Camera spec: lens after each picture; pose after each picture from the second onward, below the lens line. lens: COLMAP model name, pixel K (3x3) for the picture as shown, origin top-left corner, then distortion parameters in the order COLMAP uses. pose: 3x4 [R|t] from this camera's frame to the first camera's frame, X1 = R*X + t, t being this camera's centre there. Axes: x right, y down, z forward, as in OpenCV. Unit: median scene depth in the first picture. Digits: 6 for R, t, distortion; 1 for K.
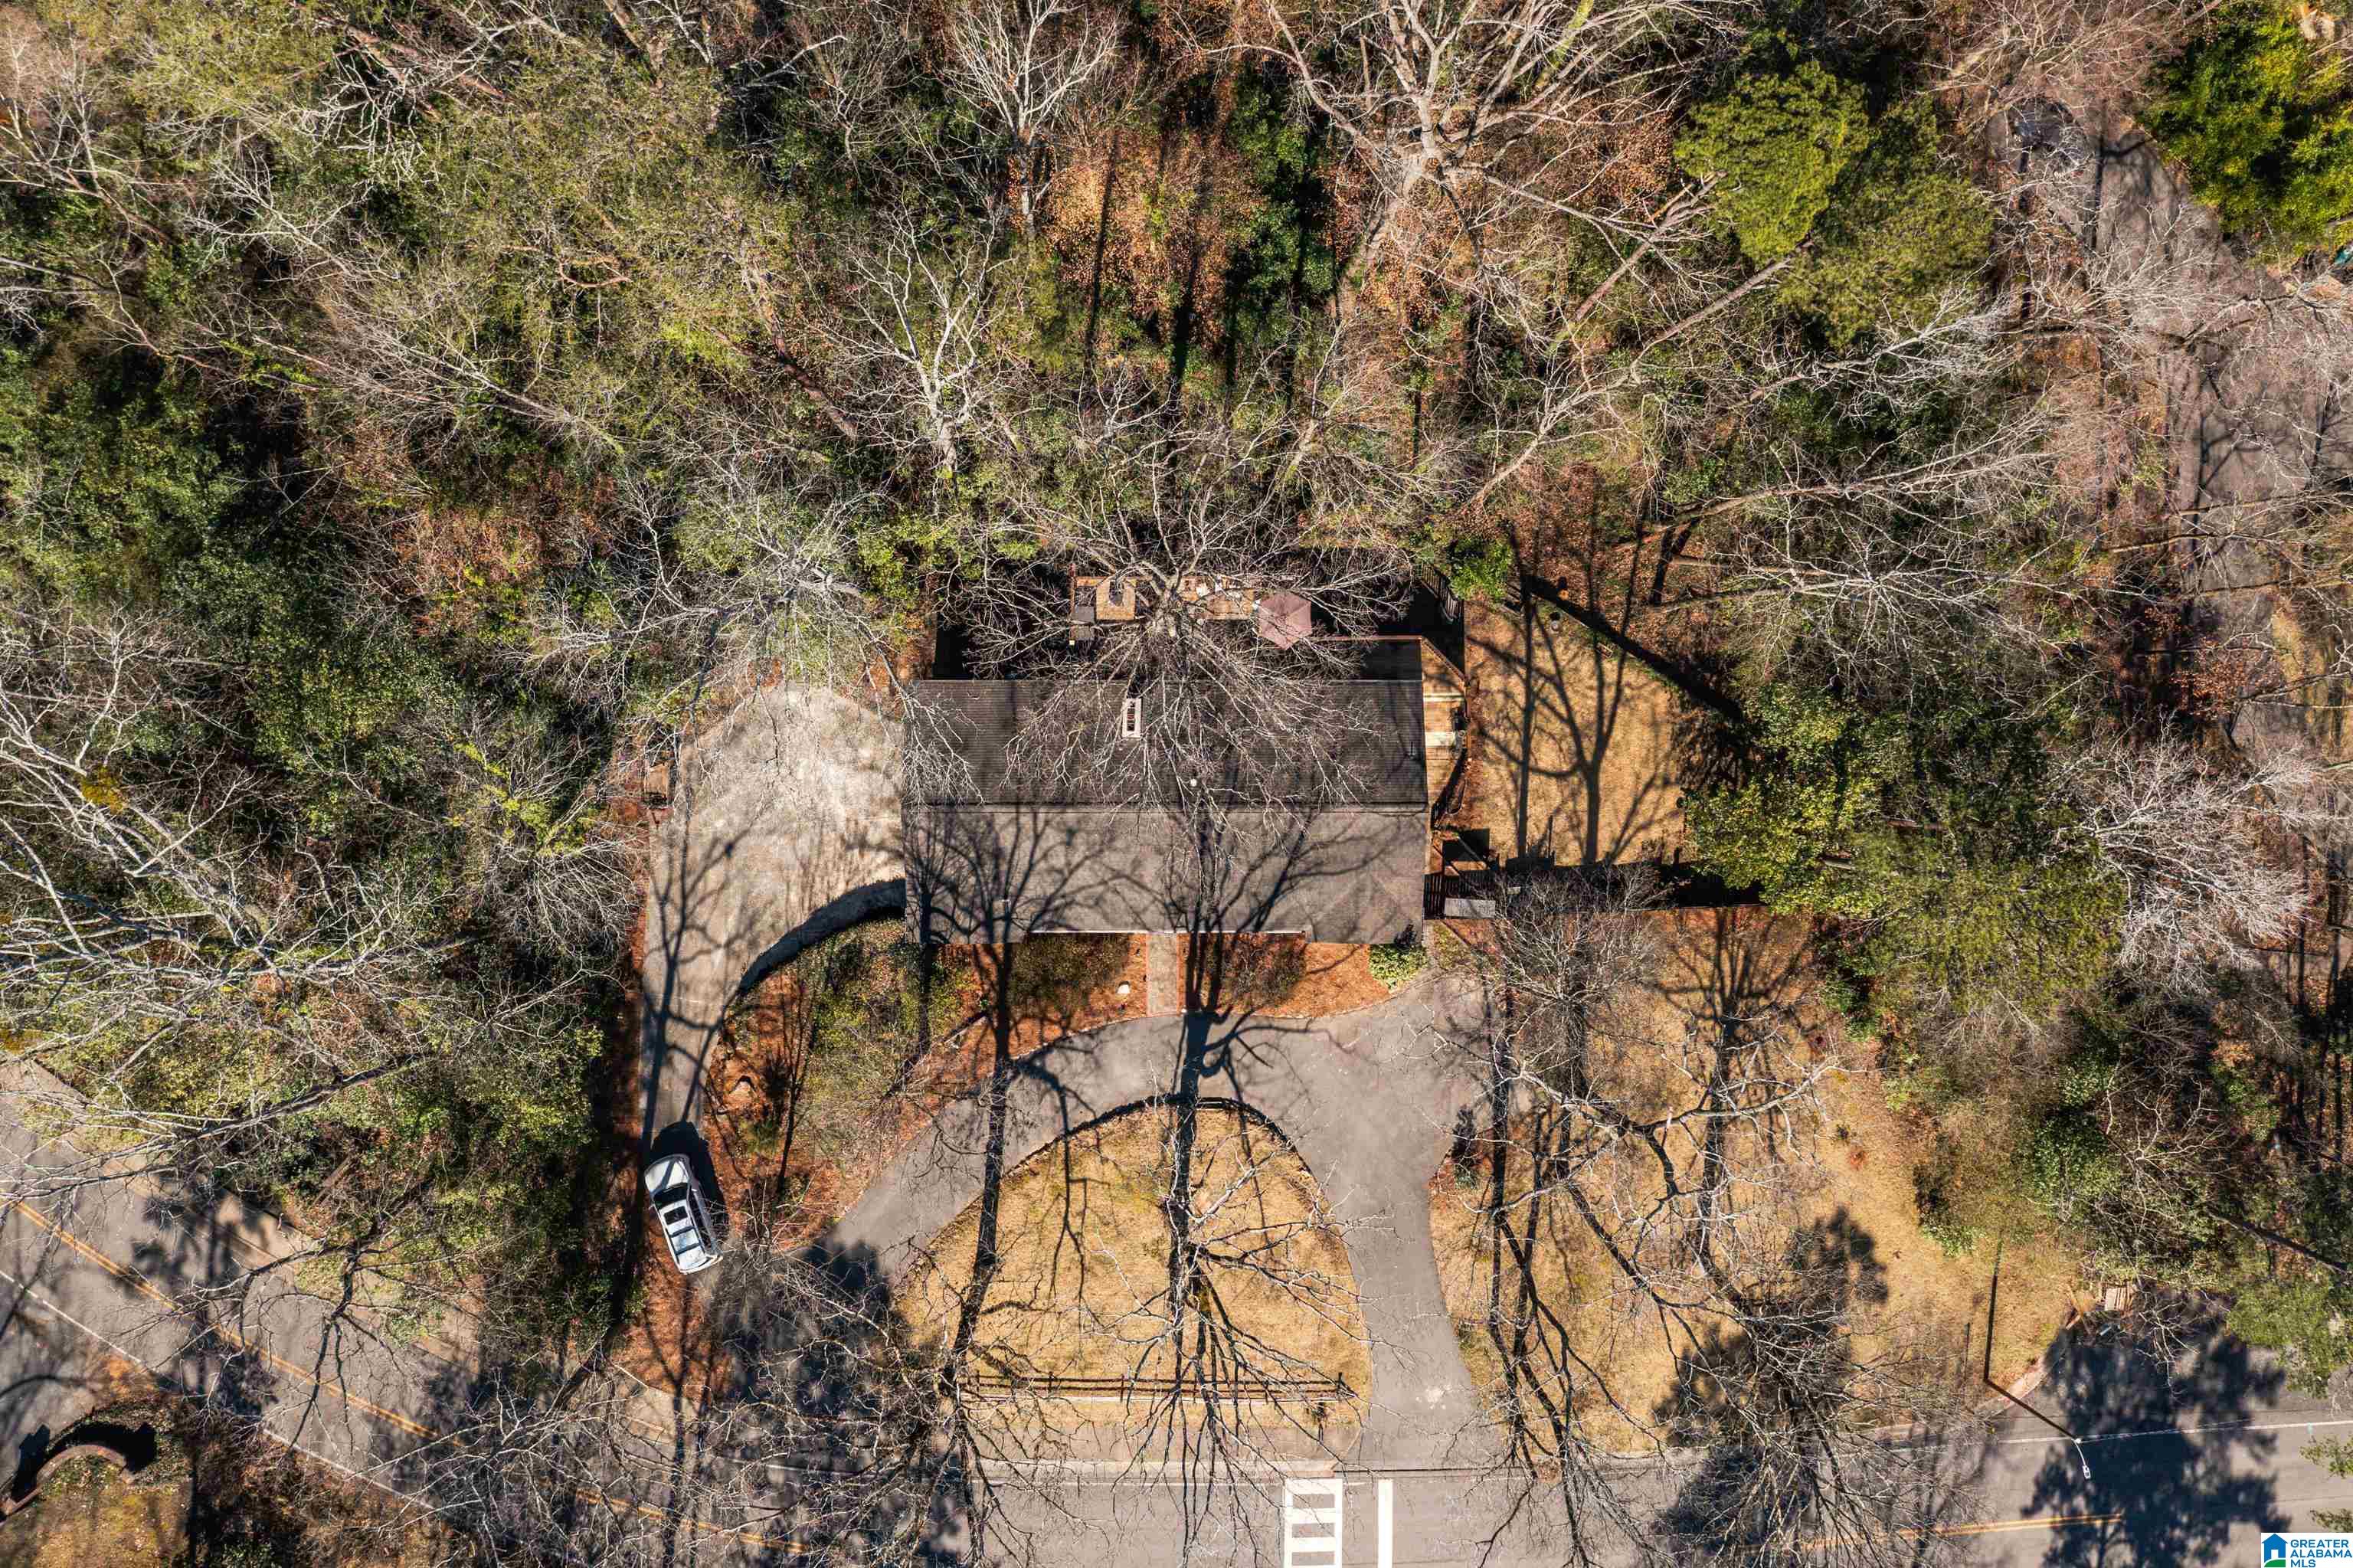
lens RADIAL K [[1831.1, 0, 1172.3], [0, 1831.1, 780.4], [0, 0, 1]] dist [-0.016722, -0.002734]
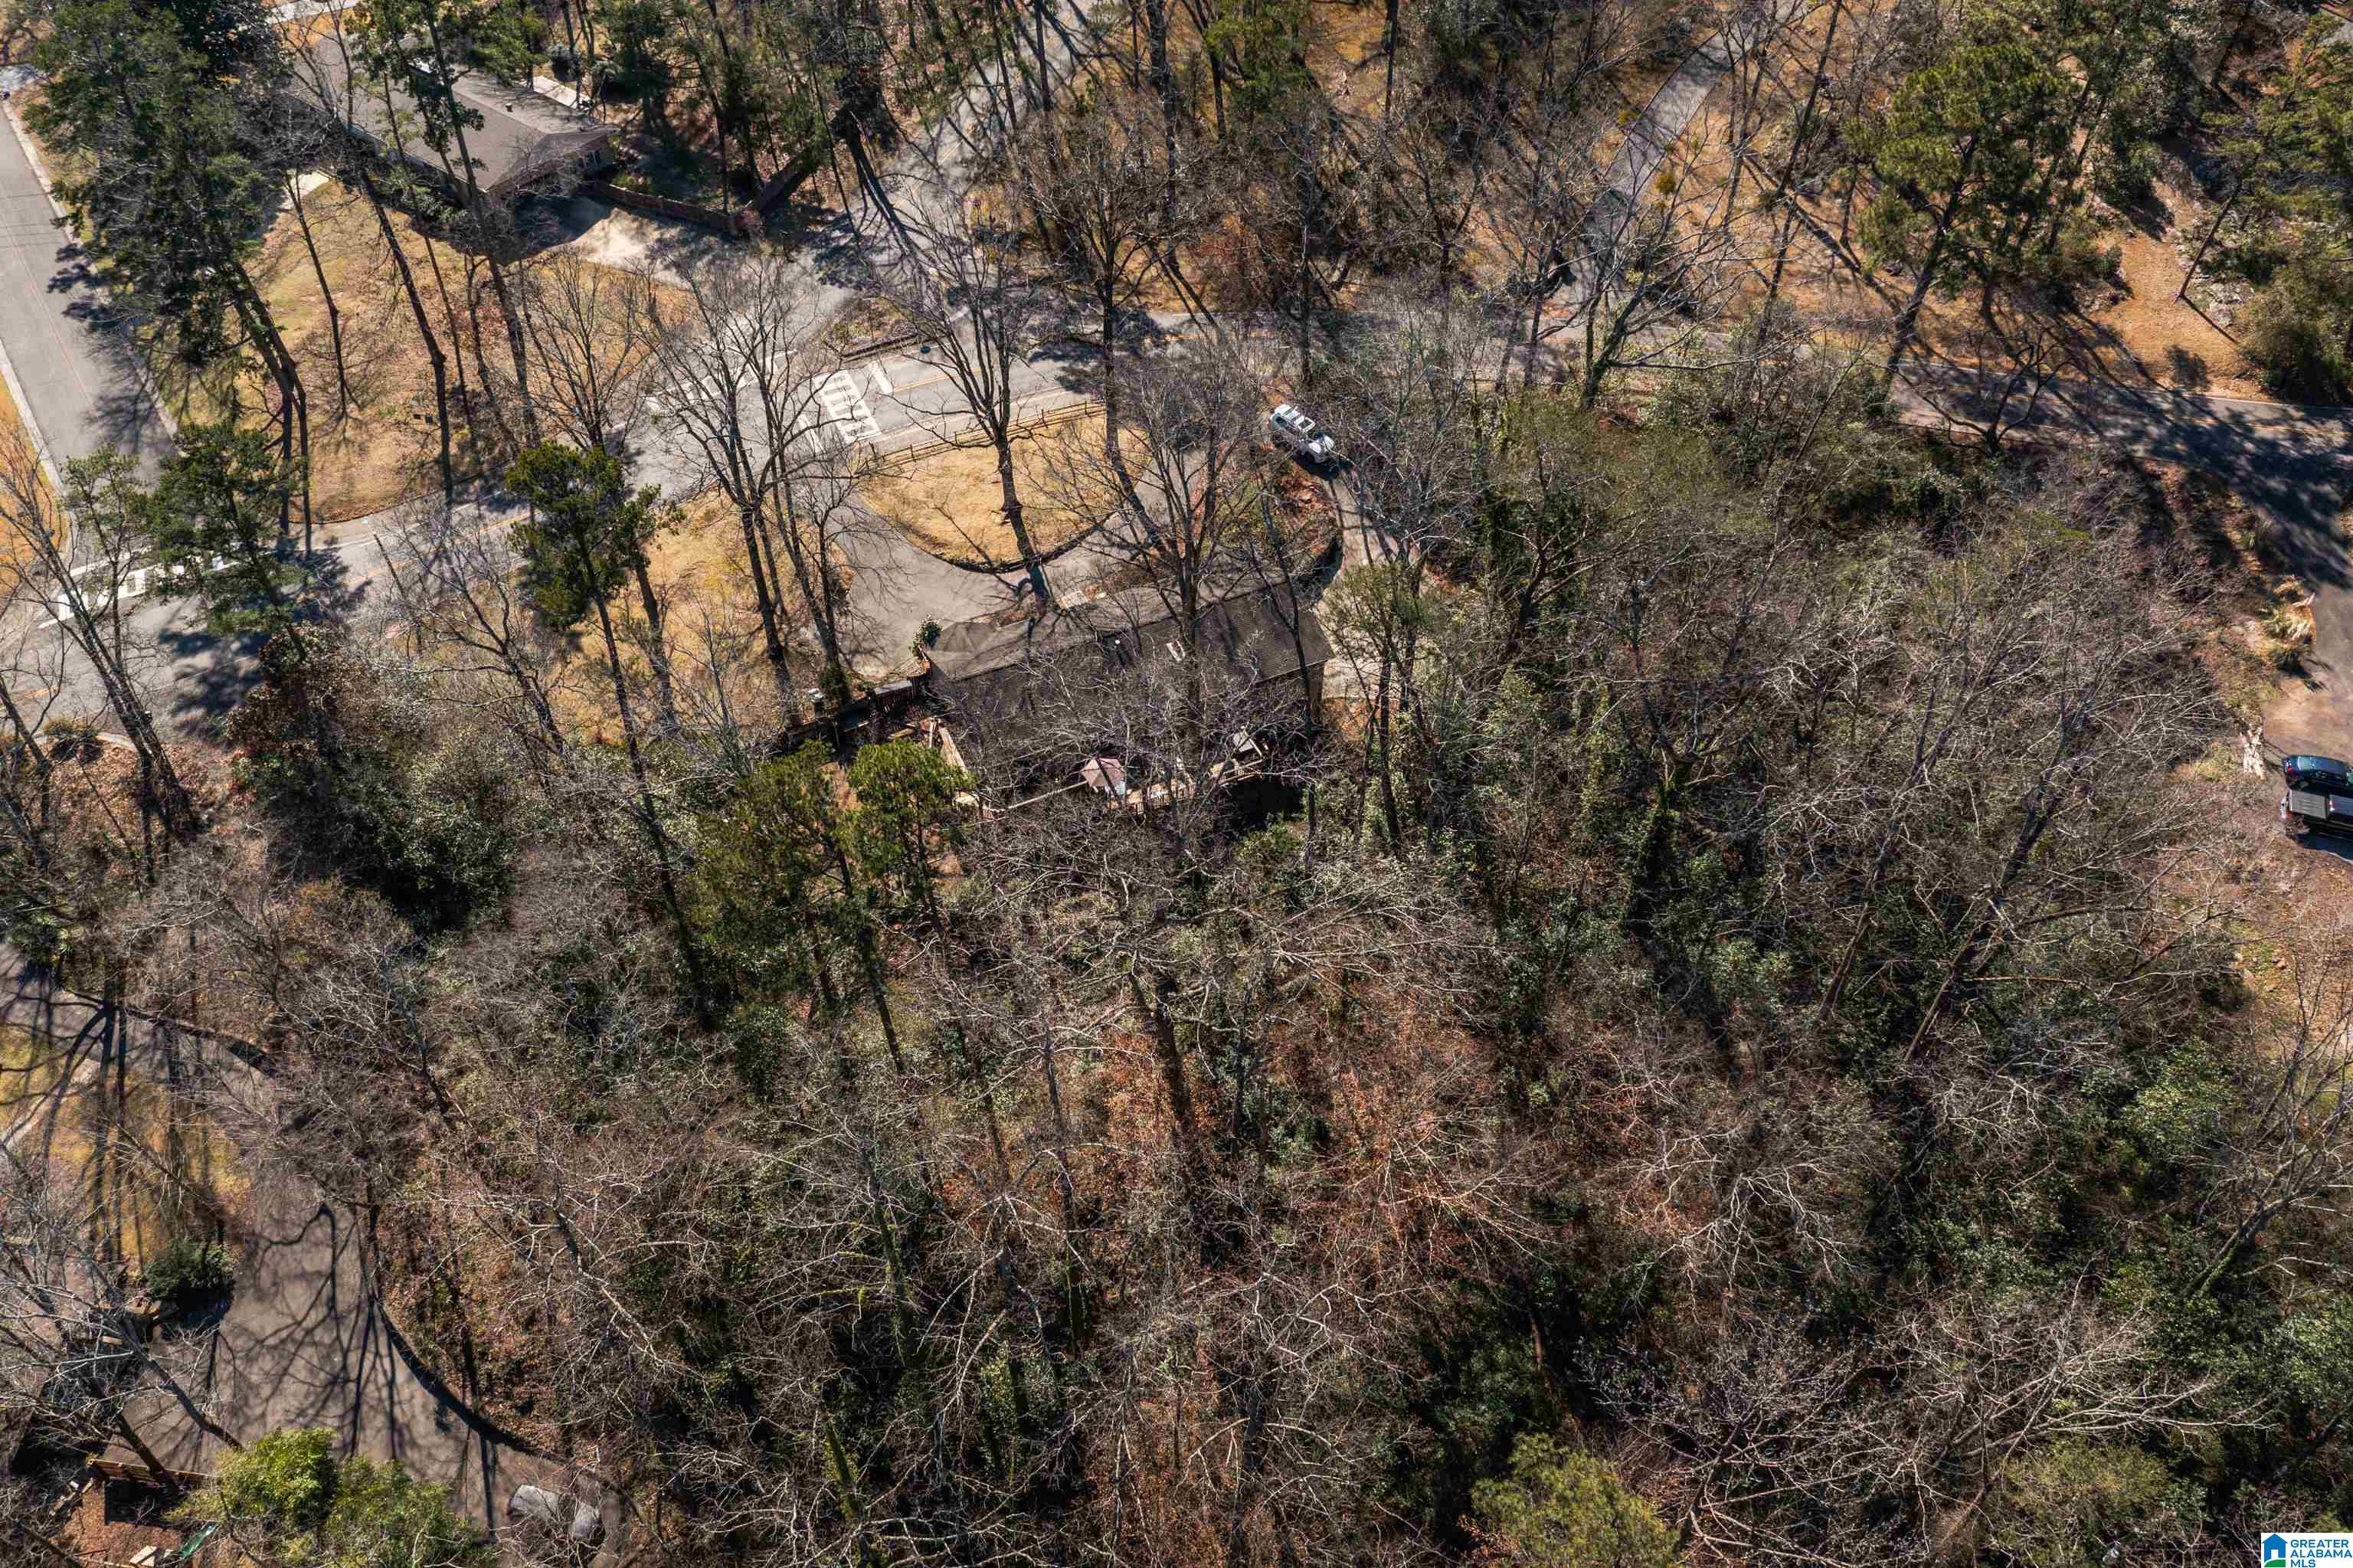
lens RADIAL K [[1833.2, 0, 1179.9], [0, 1833.2, 759.2], [0, 0, 1]] dist [-0.014717, 0.000389]
pose [[-0.905765, 0.289218, -0.309747, 0.394518], [-0.422681, -0.669180, 0.611178, -0.863534], [-0.030512, 0.684508, 0.728367, 0.040026]]
